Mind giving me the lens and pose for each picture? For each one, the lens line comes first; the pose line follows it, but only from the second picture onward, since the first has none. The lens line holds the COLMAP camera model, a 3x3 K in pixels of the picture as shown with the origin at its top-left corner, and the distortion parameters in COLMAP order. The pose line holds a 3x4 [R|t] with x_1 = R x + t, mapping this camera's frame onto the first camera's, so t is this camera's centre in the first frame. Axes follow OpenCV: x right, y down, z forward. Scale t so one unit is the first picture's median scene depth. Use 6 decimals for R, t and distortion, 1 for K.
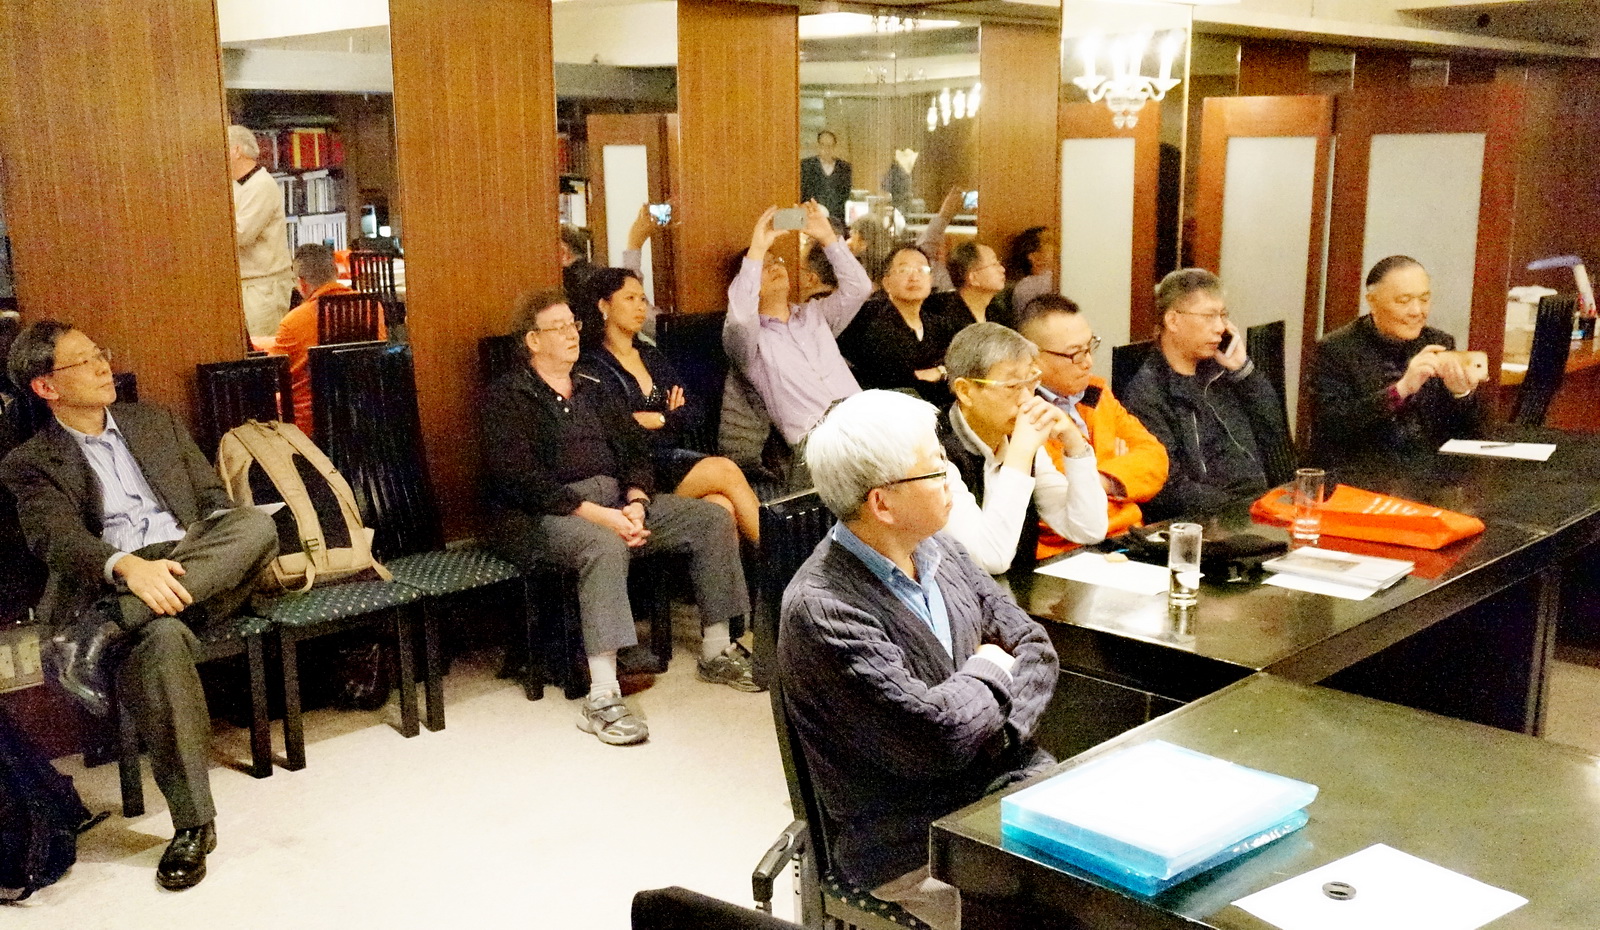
lens RADIAL K [[1617.8, 0, 798.2], [0, 1617.8, 470.9], [0, 0, 1]] dist [0.018191, 0.000000]
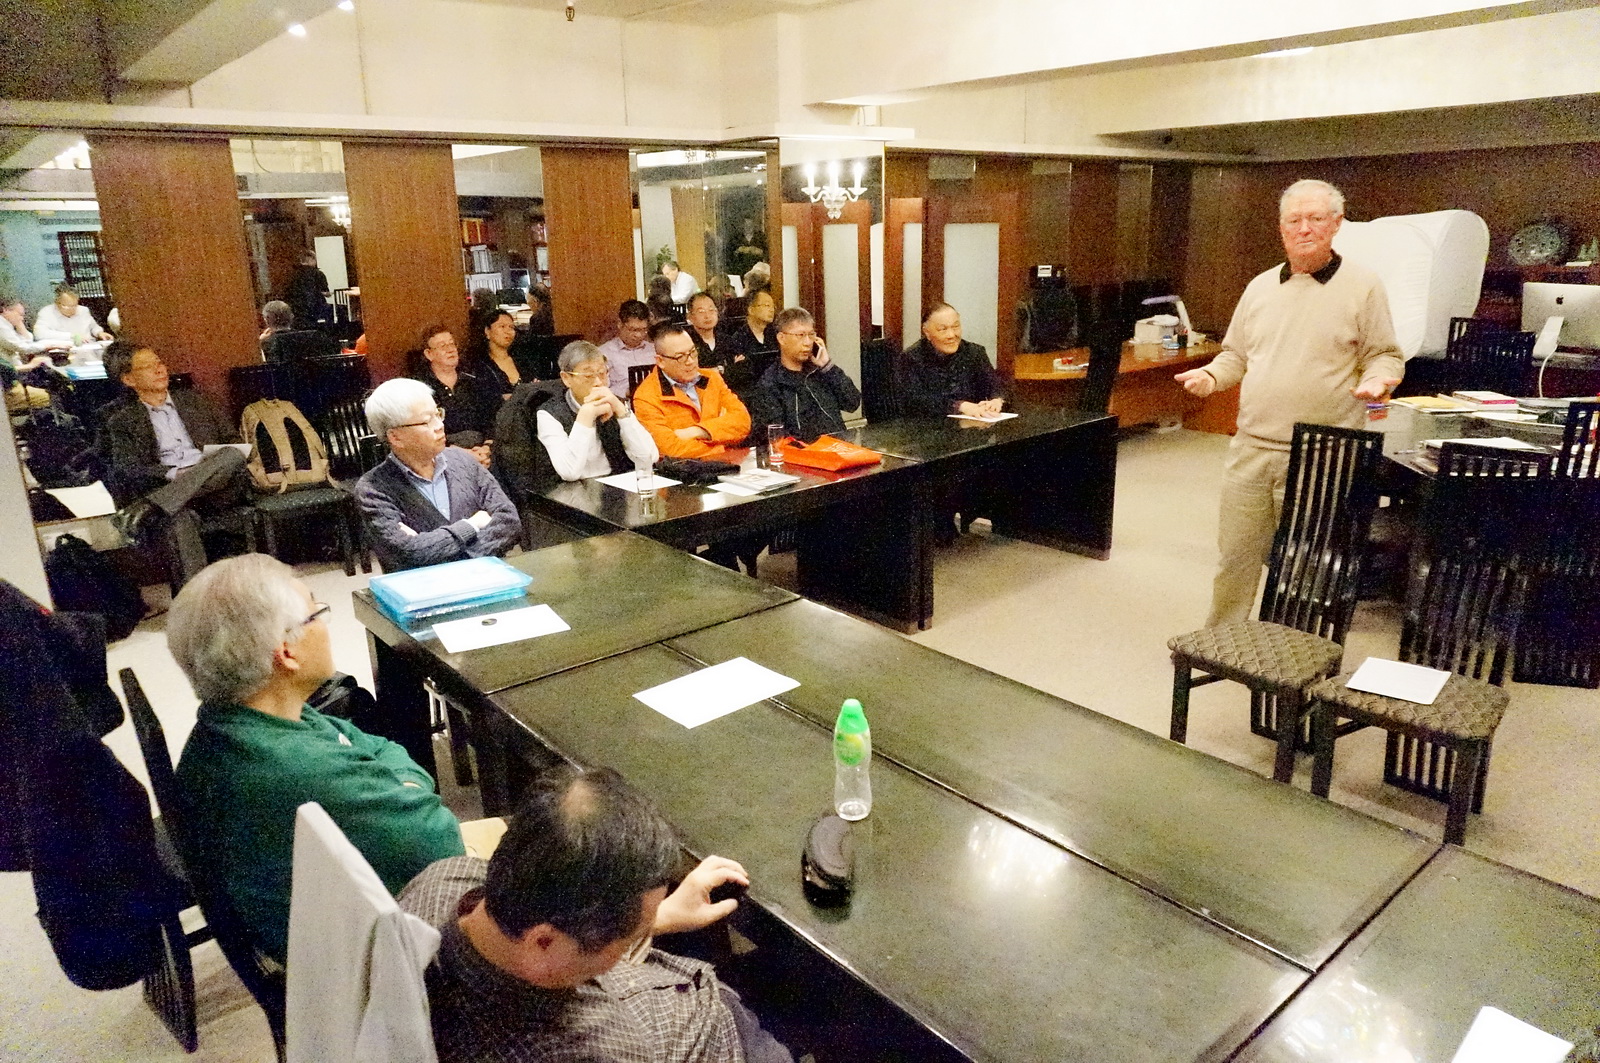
lens RADIAL K [[1081.3, 0, 803.3], [0, 1081.3, 516.6], [0, 0, 1]] dist [-0.017795, 0.002821]
pose [[0.995077, 0.011209, -0.098472, 0.367009], [-0.004000, 0.997317, 0.073098, 0.009648], [0.099027, -0.072344, 0.992452, -0.129340]]
